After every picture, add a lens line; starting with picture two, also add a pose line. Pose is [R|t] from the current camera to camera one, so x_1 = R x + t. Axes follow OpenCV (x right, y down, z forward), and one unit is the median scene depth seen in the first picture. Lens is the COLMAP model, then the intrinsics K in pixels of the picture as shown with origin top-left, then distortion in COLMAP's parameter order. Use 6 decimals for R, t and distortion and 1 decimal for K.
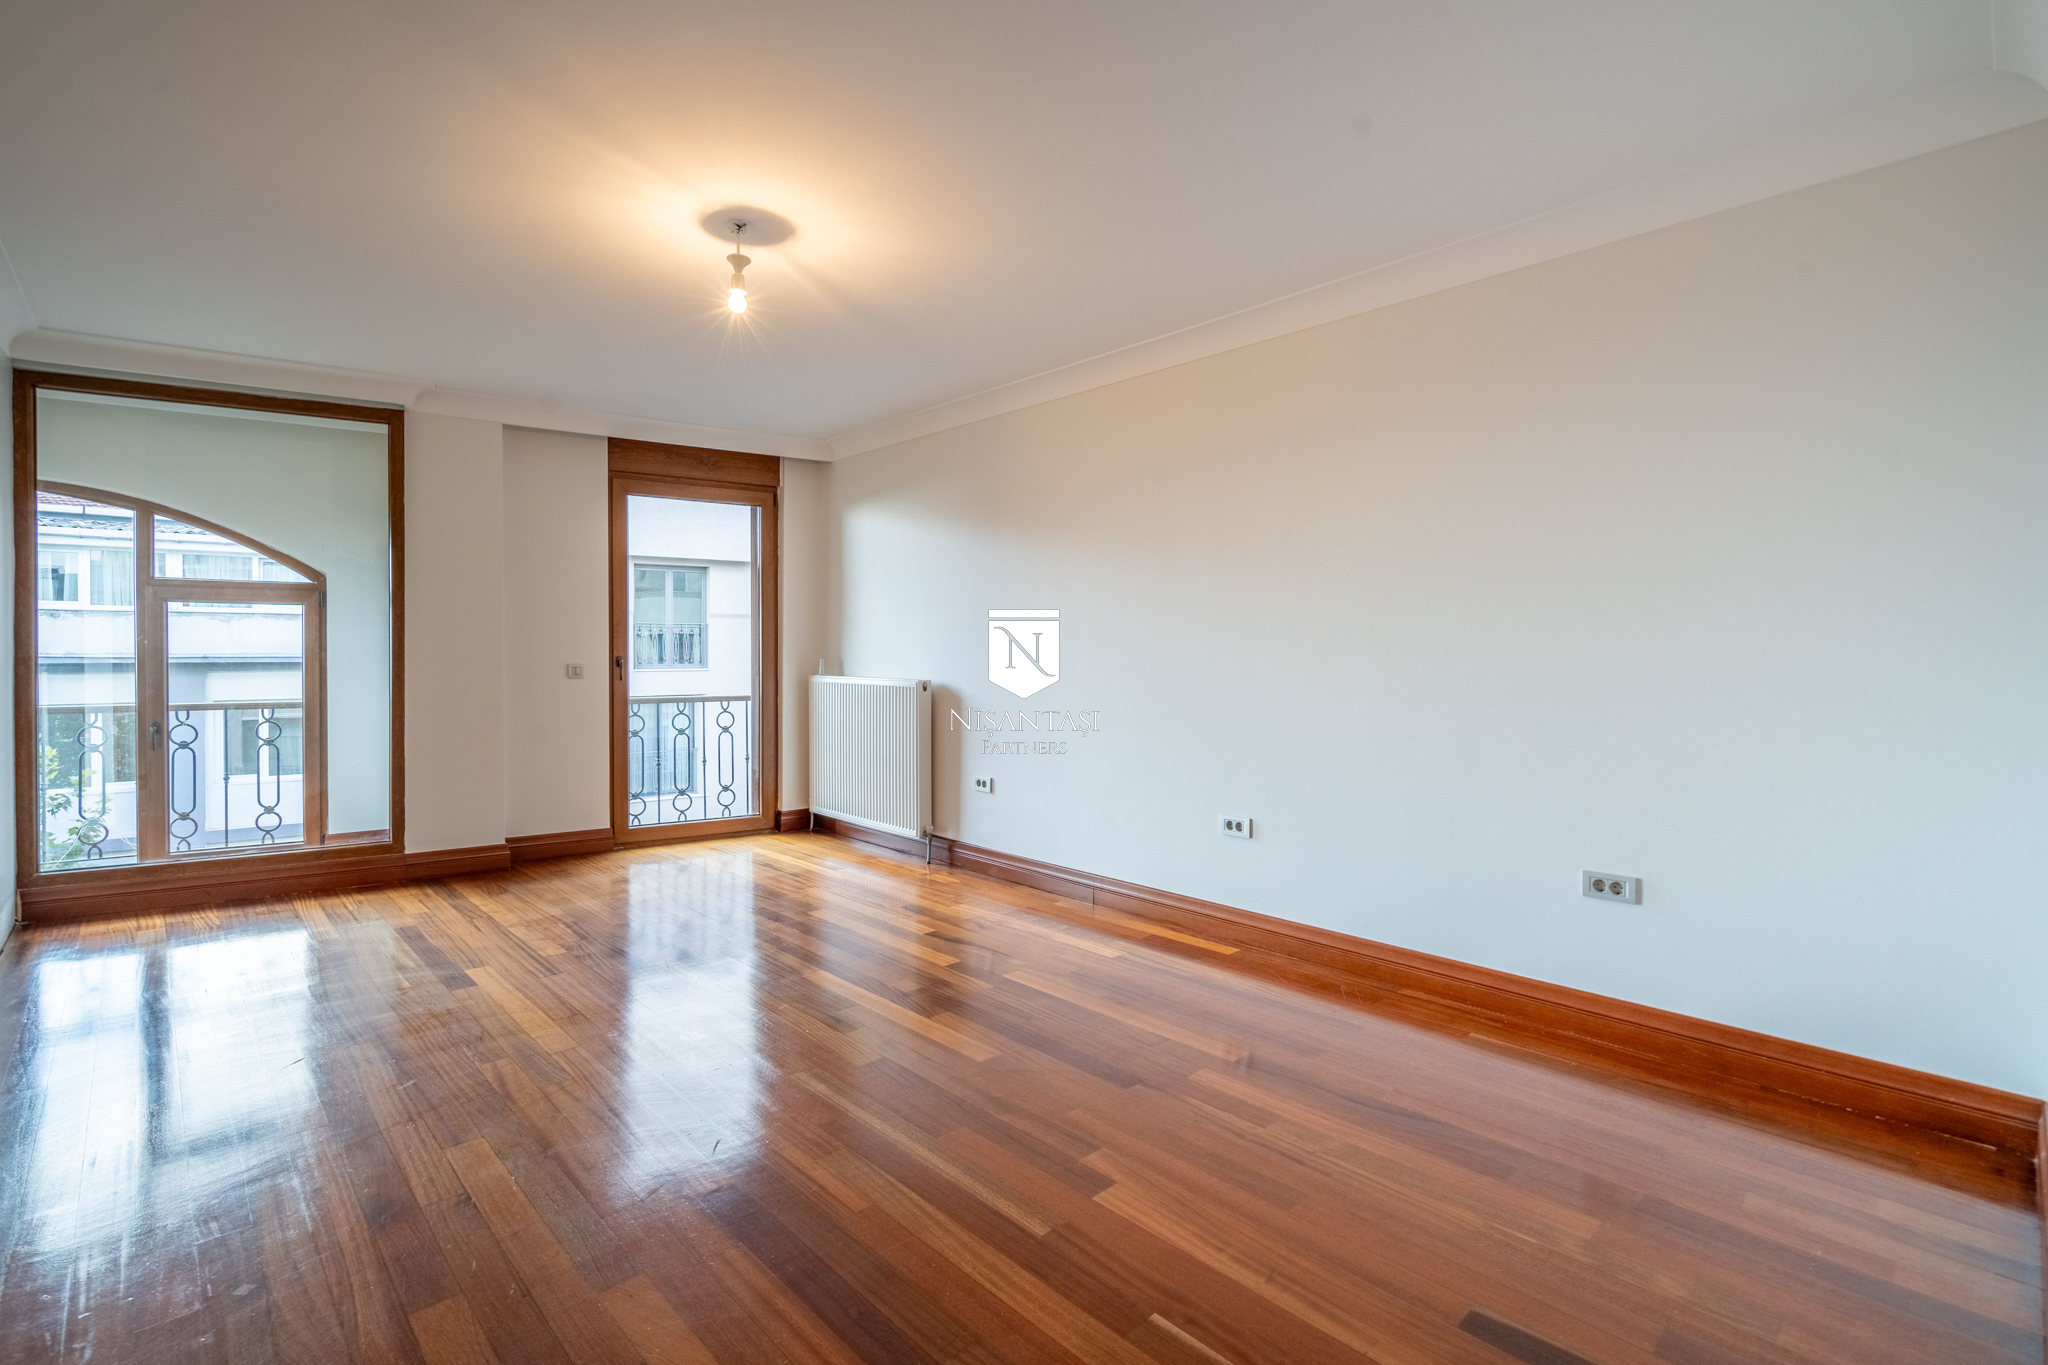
lens RADIAL K [[929.7, 0, 1028.1], [0, 929.7, 669.0], [0, 0, 1]] dist [-0.010799, 0.000074]
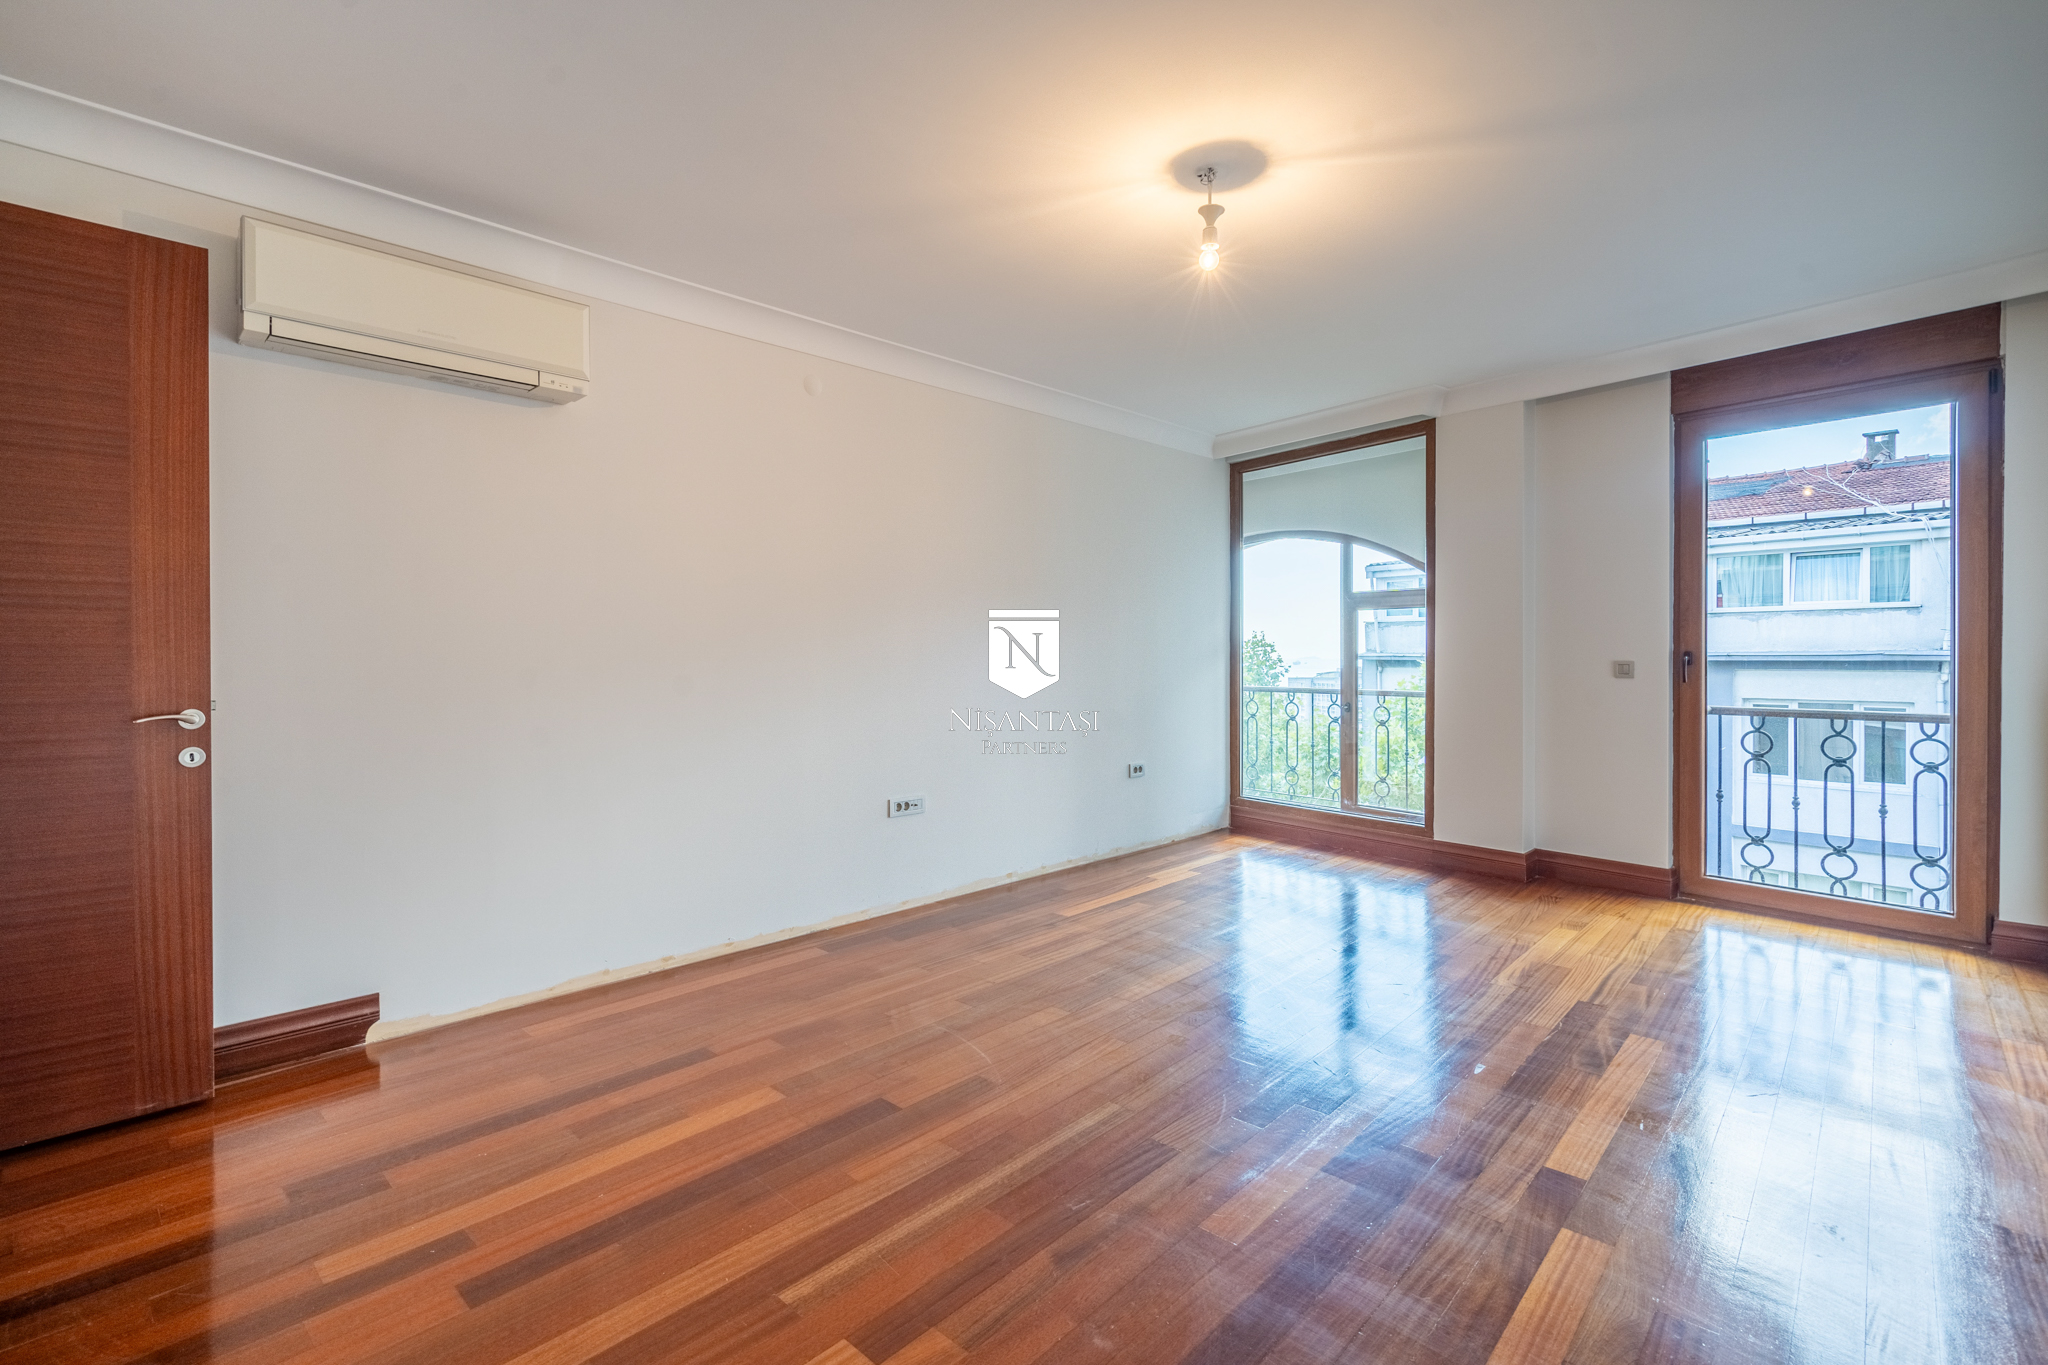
lens RADIAL K [[943.2, 0, 1016.9], [0, 943.2, 662.8], [0, 0, 1]] dist [0.019448, 0.000111]
pose [[0.051864, 0.007125, -0.998629, 0.330157], [-0.015010, 0.999867, 0.006354, -0.000517], [0.998541, 0.014659, 0.051964, 0.415644]]
